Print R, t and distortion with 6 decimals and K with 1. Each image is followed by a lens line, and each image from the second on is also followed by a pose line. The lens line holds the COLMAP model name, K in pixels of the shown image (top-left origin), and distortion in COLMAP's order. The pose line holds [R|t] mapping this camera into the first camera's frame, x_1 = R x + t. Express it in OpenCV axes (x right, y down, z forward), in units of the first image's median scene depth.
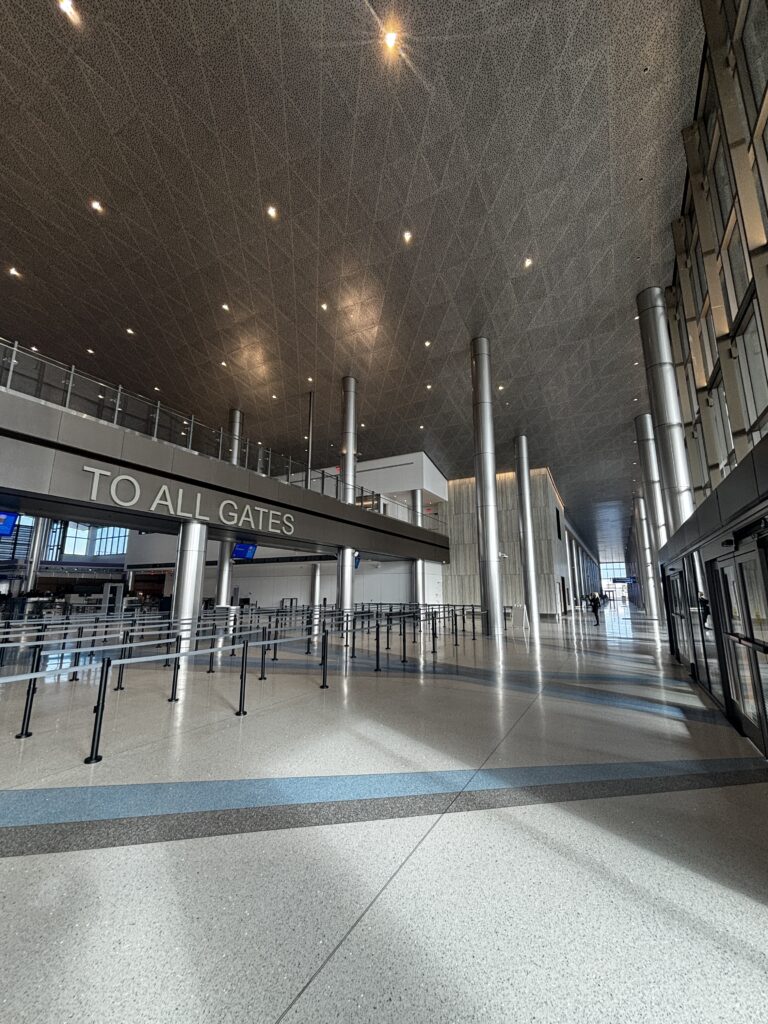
lens RADIAL K [[408.4, 0, 384.0], [0, 408.4, 512.0], [0, 0, 1]] dist [0.000372, 0.000023]
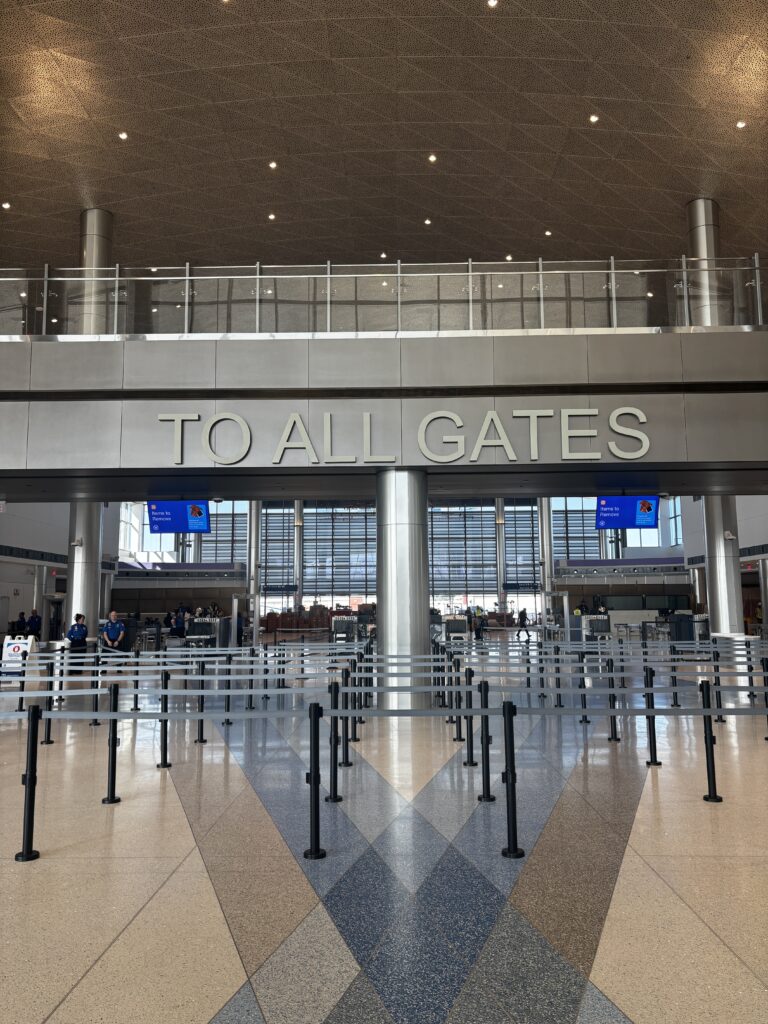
lens RADIAL K [[731.1, 0, 384.0], [0, 731.1, 512.0], [0, 0, 1]] dist [-0.002724, -0.001005]
pose [[0.448320, -0.118676, -0.885960, 0.275763], [0.176740, 0.983349, -0.042286, 0.093914], [0.876226, -0.137627, 0.461830, 0.451886]]
